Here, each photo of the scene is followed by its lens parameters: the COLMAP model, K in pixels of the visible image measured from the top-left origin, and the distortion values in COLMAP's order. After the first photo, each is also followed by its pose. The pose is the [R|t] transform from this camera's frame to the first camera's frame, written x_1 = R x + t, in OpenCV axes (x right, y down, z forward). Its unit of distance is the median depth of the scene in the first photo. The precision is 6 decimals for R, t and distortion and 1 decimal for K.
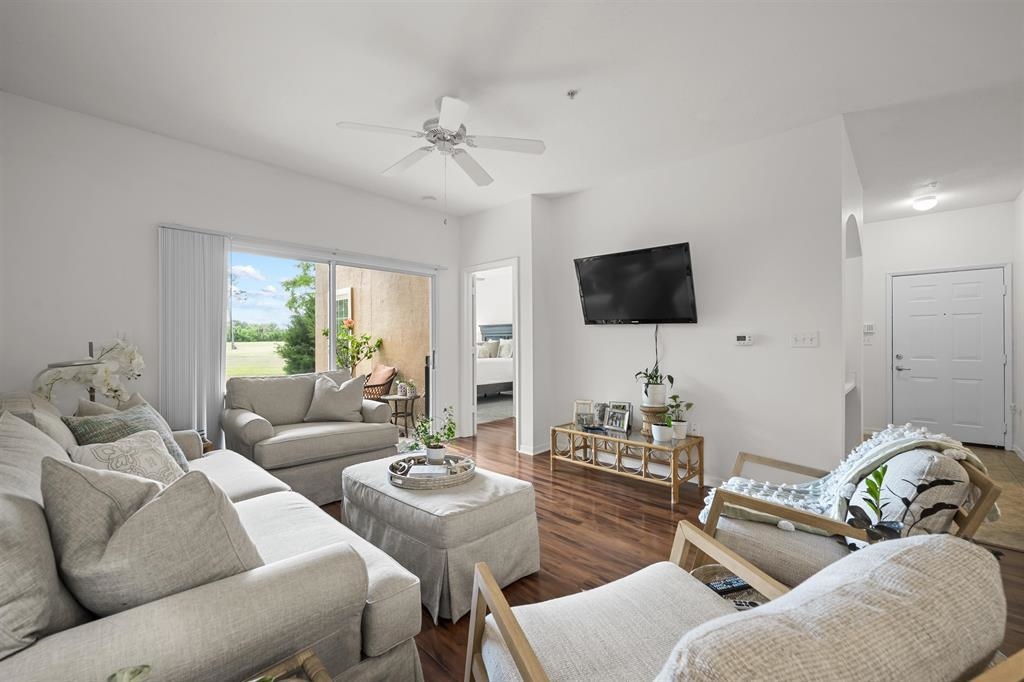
lens RADIAL K [[406.1, 0, 515.4], [0, 406.1, 343.9], [0, 0, 1]] dist [-0.000338, 0.000405]
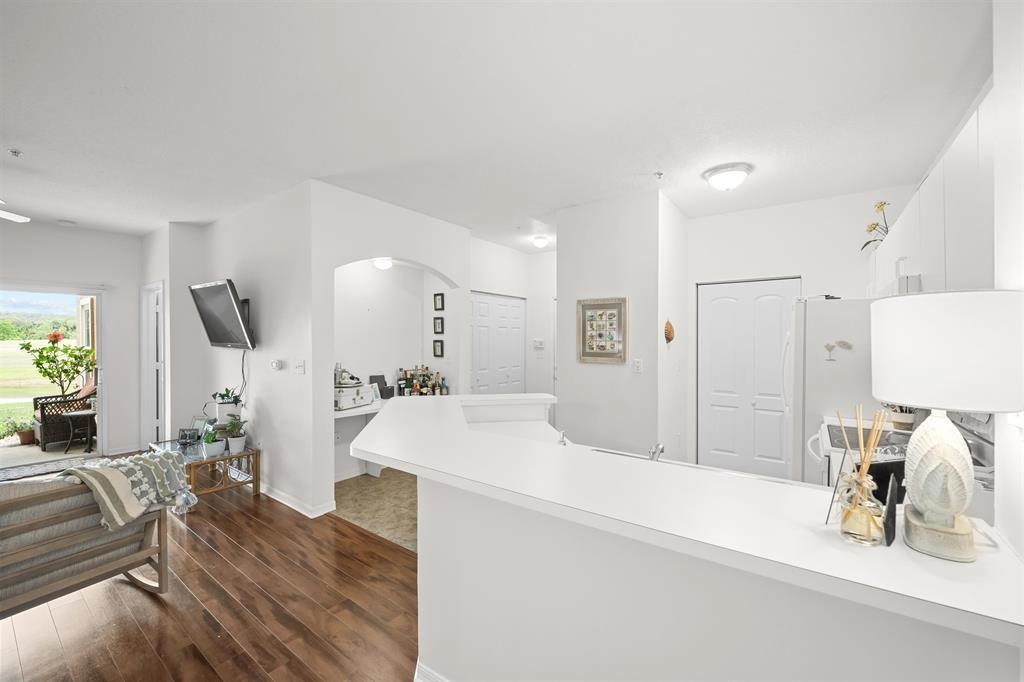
lens RADIAL K [[406.1, 0, 515.4], [0, 406.1, 343.9], [0, 0, 1]] dist [-0.000338, 0.000405]
pose [[0.991144, -0.001398, 0.132786, 0.761285], [0.000080, 0.999951, 0.009930, -0.059369], [-0.132793, -0.009832, 0.991095, -0.162413]]
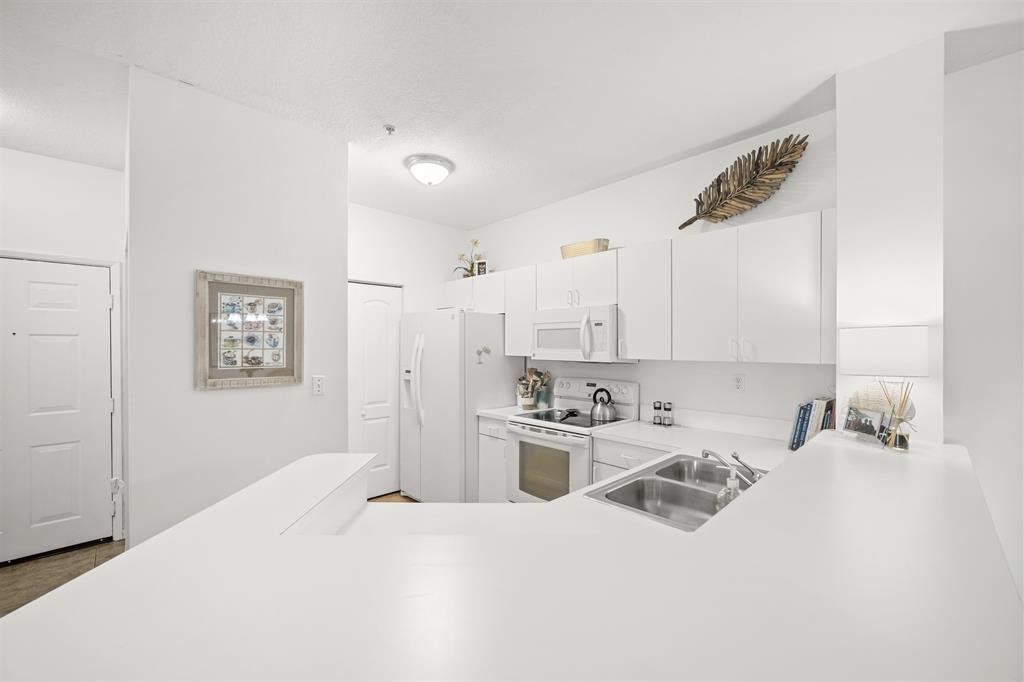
lens RADIAL K [[406.1, 0, 515.4], [0, 406.1, 343.9], [0, 0, 1]] dist [-0.000338, 0.000405]
pose [[0.035540, 0.002466, 0.999365, 0.569581], [0.000669, 0.999997, -0.002492, -0.061897], [-0.999368, 0.000757, 0.035539, 0.319716]]
